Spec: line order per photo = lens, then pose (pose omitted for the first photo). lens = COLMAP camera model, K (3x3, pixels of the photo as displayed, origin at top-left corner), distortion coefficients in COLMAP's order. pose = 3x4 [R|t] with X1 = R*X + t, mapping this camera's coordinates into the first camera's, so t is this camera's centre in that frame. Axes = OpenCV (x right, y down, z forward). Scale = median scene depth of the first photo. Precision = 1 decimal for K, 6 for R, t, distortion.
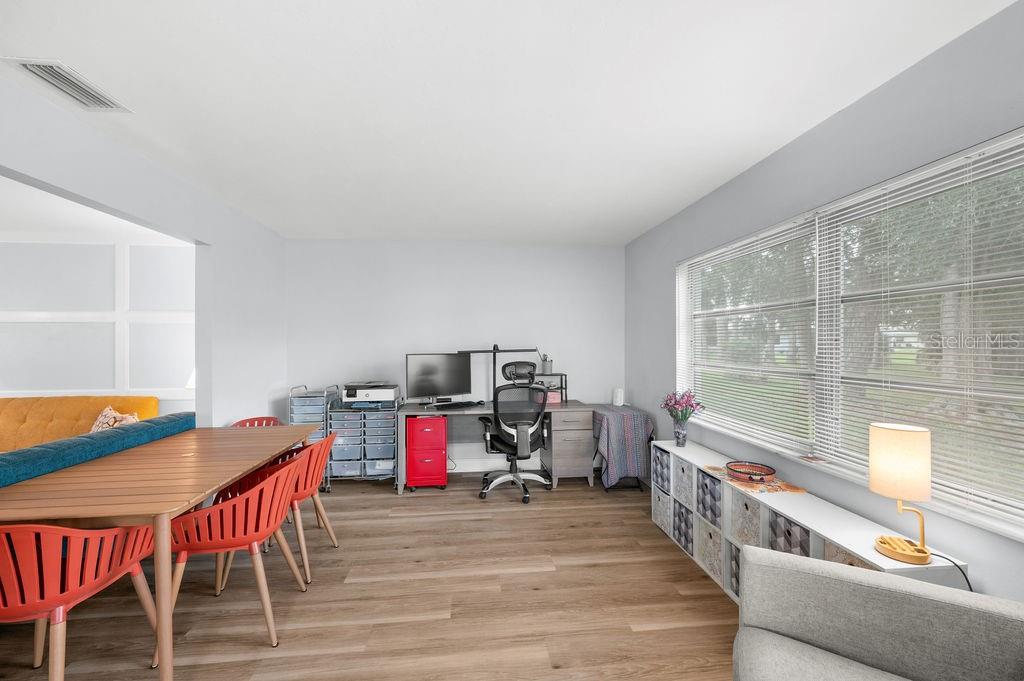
lens RADIAL K [[413.1, 0, 508.5], [0, 413.1, 347.9], [0, 0, 1]] dist [-0.001481, 0.000141]
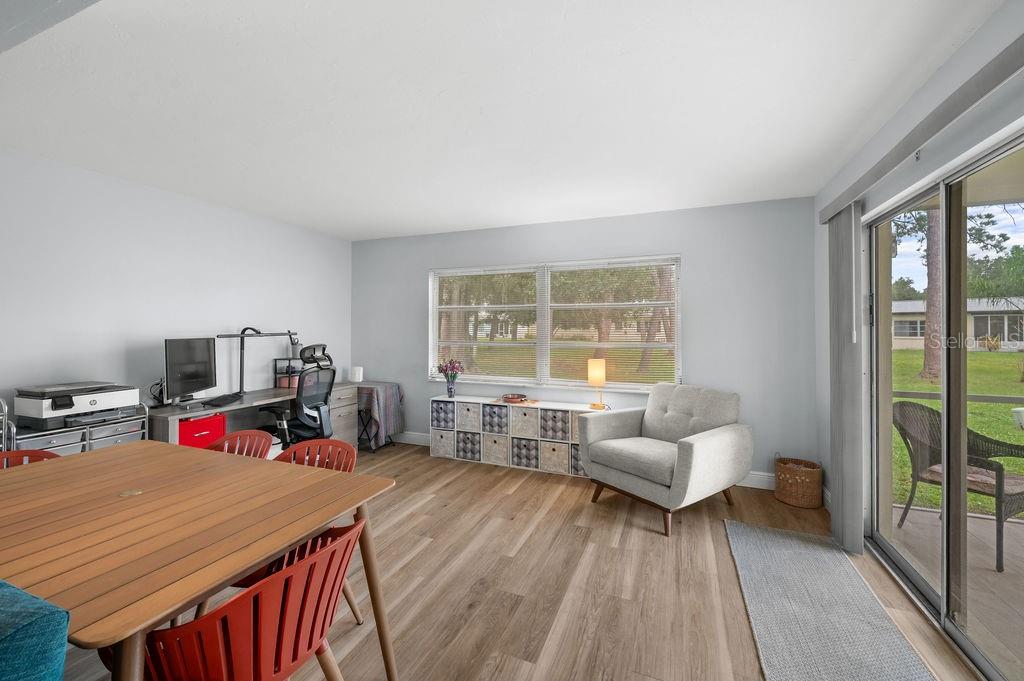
lens RADIAL K [[413.1, 0, 512.1], [0, 413.1, 333.0], [0, 0, 1]] dist [-0.001481, 0.000141]
pose [[0.468232, -0.003499, 0.883599, -0.756389], [0.006070, 0.999981, 0.000743, 0.008130], [-0.883585, 0.005016, 0.468244, 0.115984]]
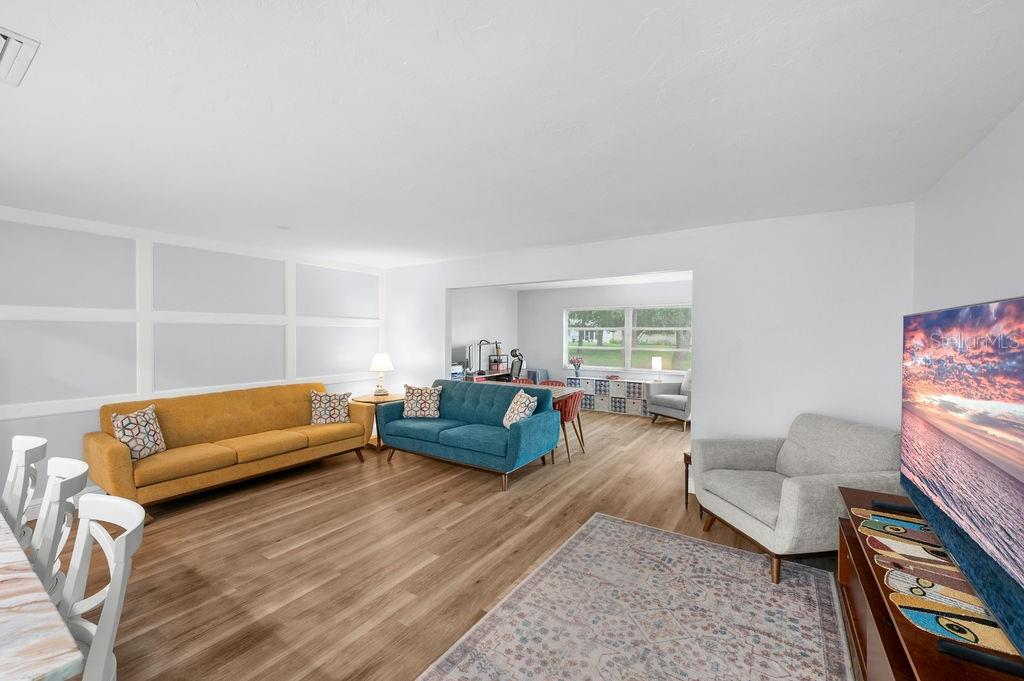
lens RADIAL K [[413.1, 0, 503.7], [0, 413.1, 334.7], [0, 0, 1]] dist [-0.001481, 0.000141]
pose [[0.647841, 0.001106, 0.761774, -1.939786], [0.006140, 0.999959, -0.006674, -0.028925], [-0.761750, 0.009001, 0.647808, -0.402249]]
